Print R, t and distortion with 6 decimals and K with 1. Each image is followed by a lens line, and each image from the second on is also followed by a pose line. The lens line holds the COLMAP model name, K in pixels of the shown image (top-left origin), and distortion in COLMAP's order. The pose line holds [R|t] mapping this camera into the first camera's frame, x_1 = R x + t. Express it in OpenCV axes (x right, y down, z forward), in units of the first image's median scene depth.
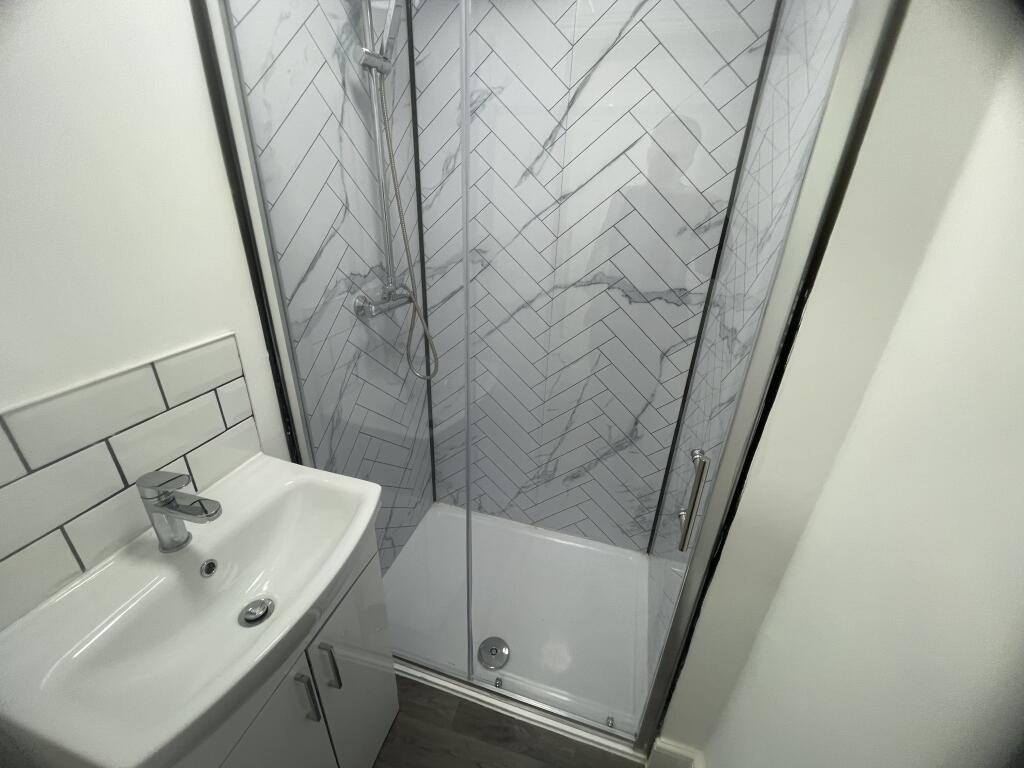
lens RADIAL K [[412.4, 0, 511.7], [0, 412.4, 388.6], [0, 0, 1]] dist [-0.001498, 0.001485]
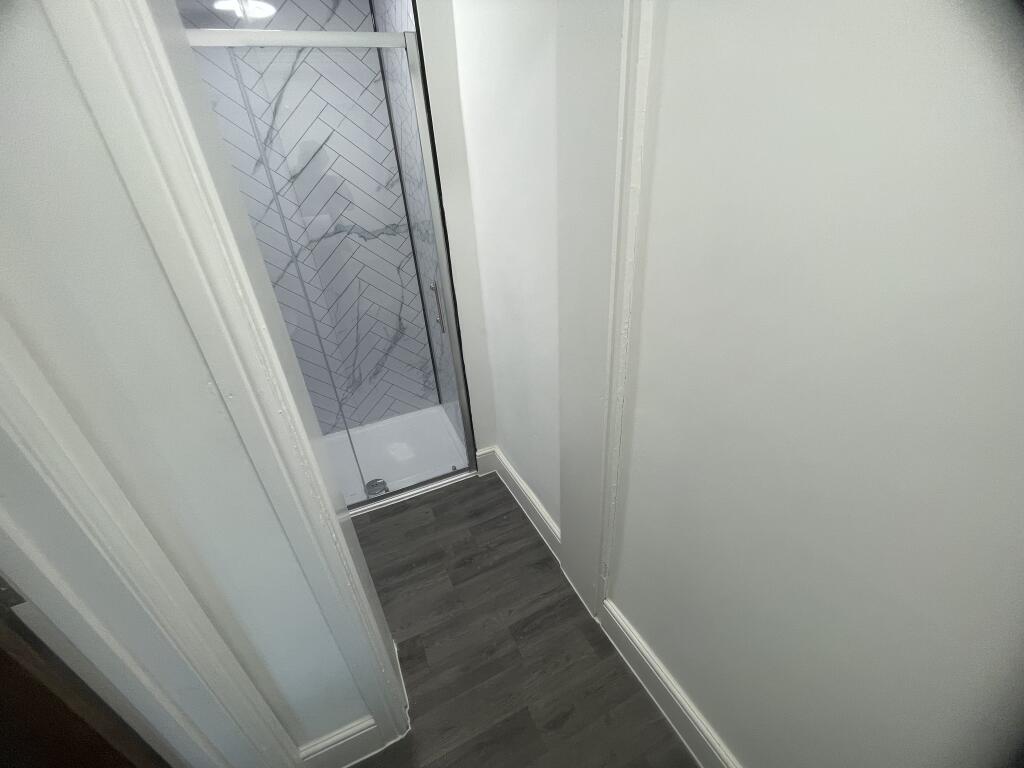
lens RADIAL K [[412.4, 0, 507.7], [0, 412.4, 386.4], [0, 0, 1]] dist [-0.001498, 0.001485]
pose [[0.766770, -0.386761, 0.512329, -0.309648], [0.357152, 0.920214, 0.160150, 0.239829], [-0.533392, 0.060181, 0.843725, -0.558630]]
